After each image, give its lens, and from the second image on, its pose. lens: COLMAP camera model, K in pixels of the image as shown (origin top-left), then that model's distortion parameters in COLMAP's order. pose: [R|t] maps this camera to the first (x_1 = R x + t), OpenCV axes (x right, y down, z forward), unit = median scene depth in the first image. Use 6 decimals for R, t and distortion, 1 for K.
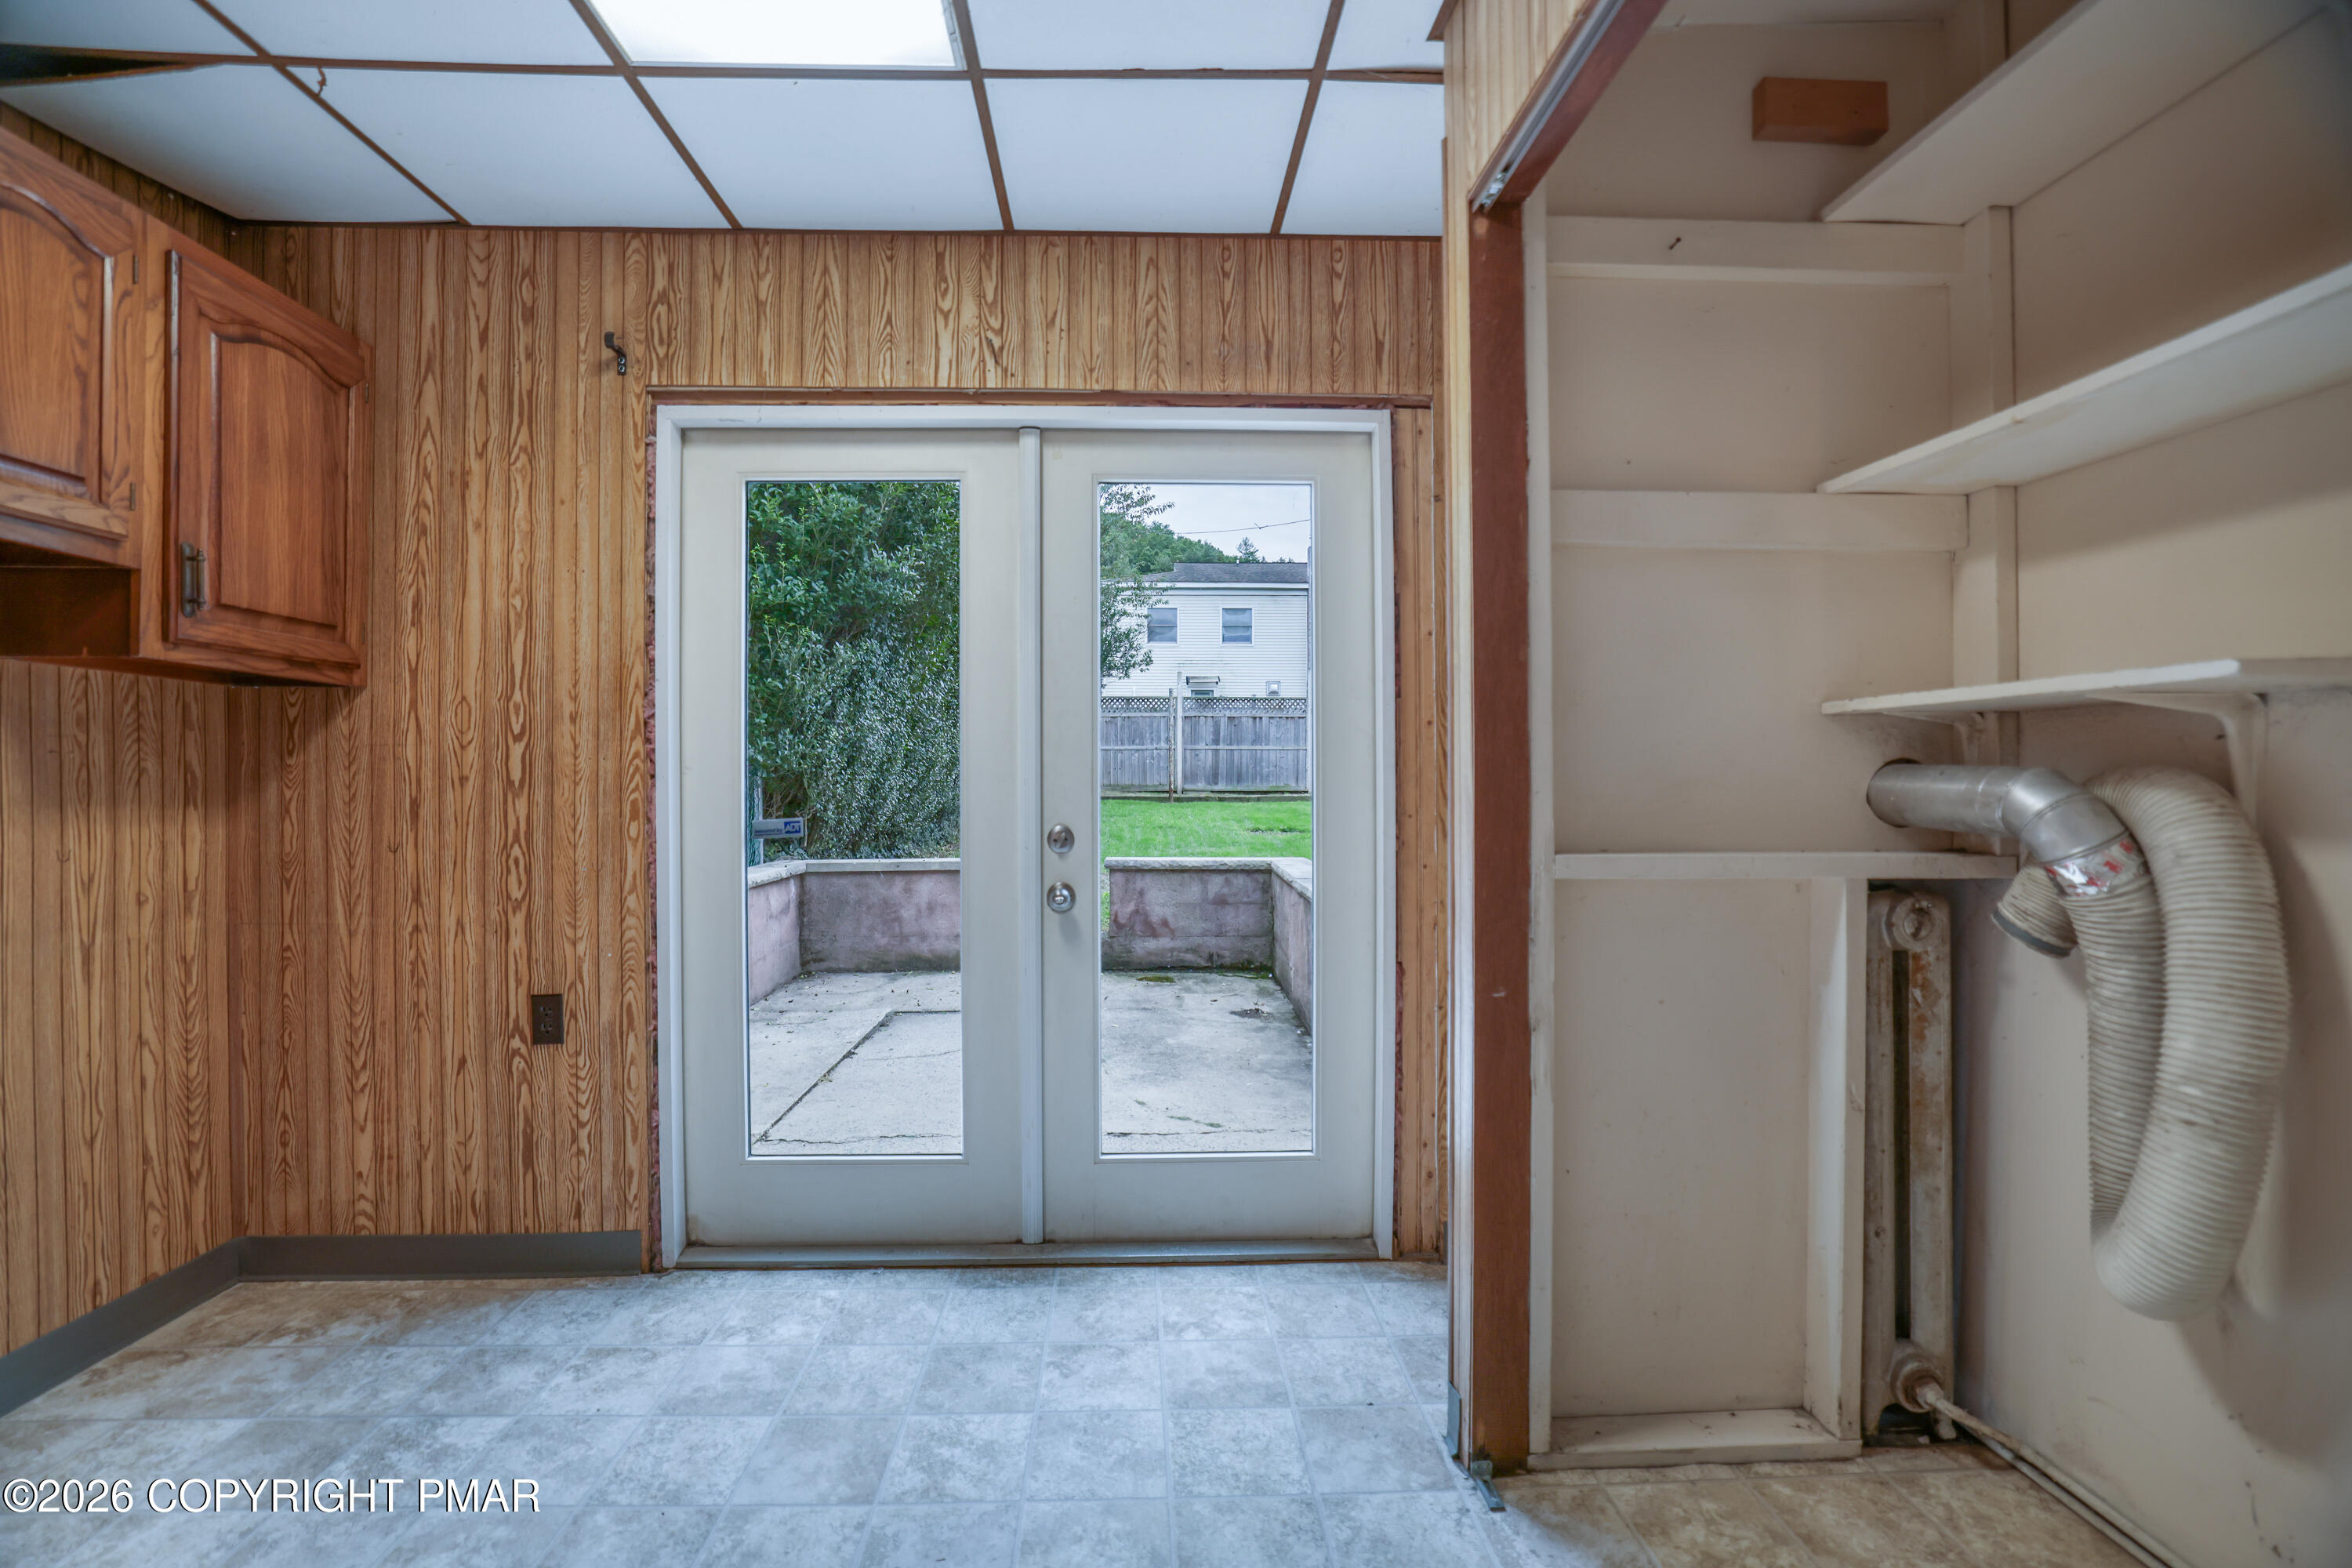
lens RADIAL K [[1058.7, 0, 1176.0], [0, 1058.7, 784.0], [0, 0, 1]] dist [0.000001, 0.000033]
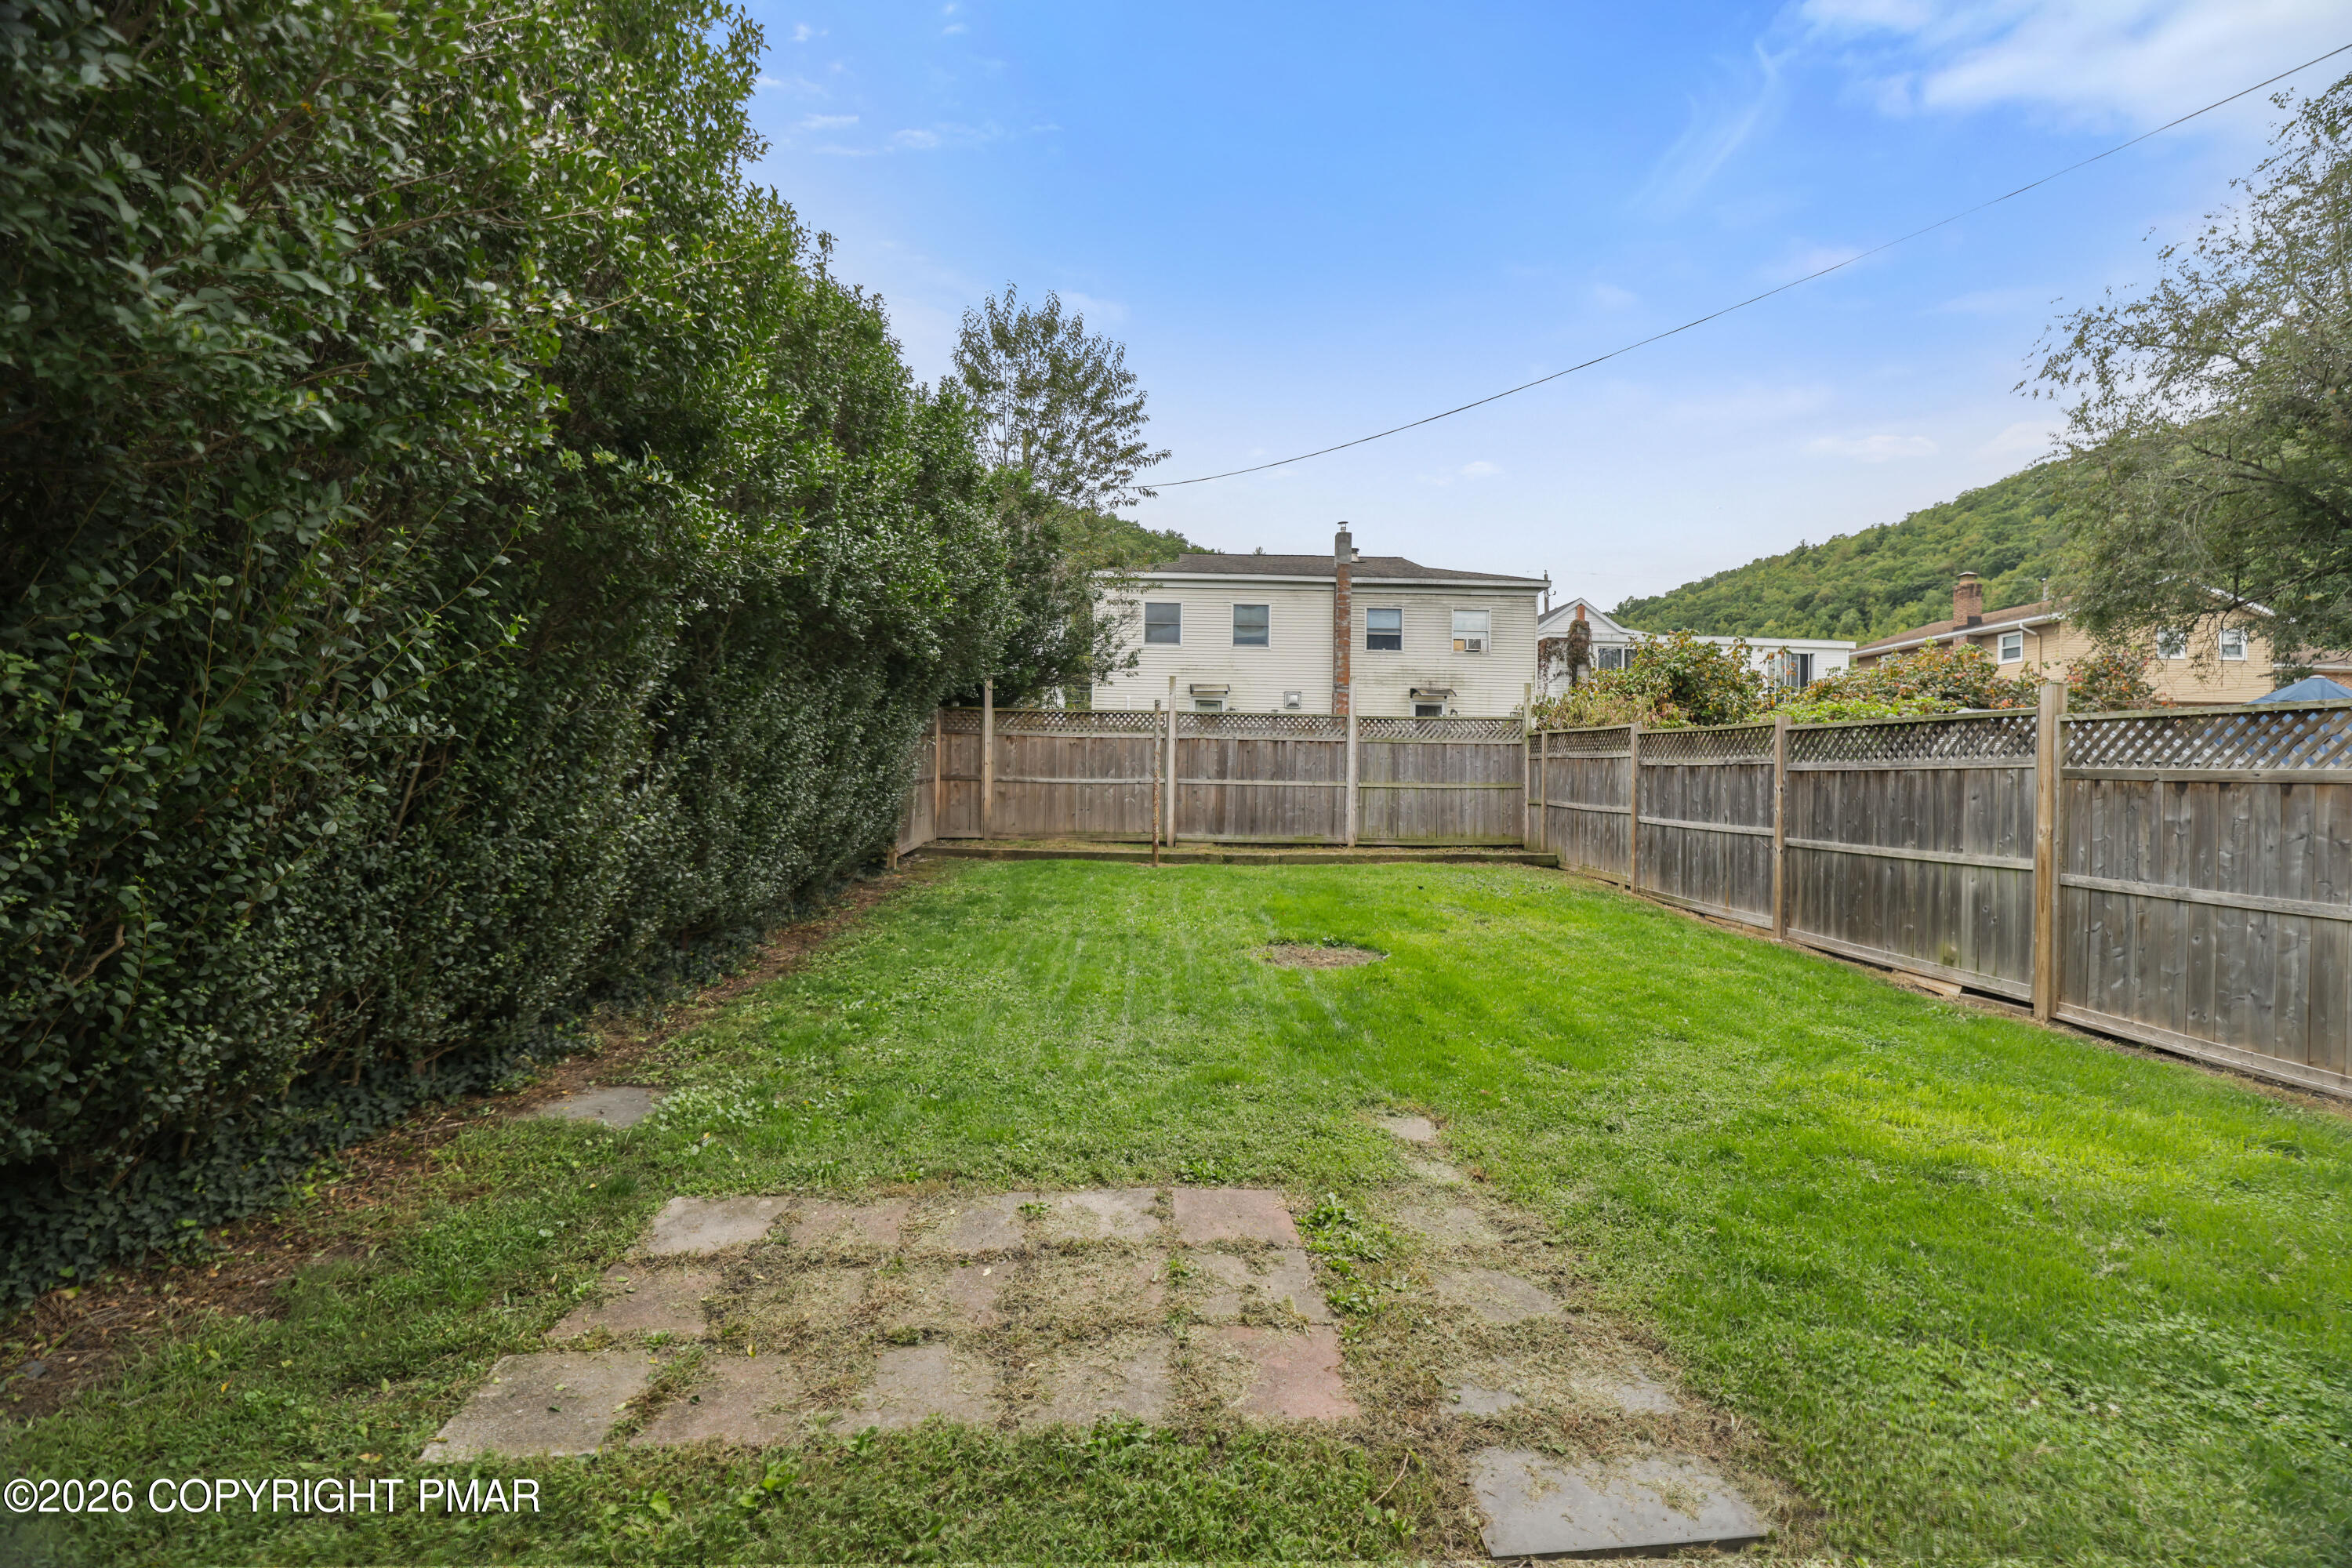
lens RADIAL K [[1012.5, 0, 1168.3], [0, 1012.5, 790.6], [0, 0, 1]] dist [-0.043744, 0.000131]
pose [[0.999678, 0.015177, -0.020360, 0.014676], [-0.015133, 0.999883, 0.002297, -0.028150], [0.020392, -0.001988, 0.999790, 0.291961]]
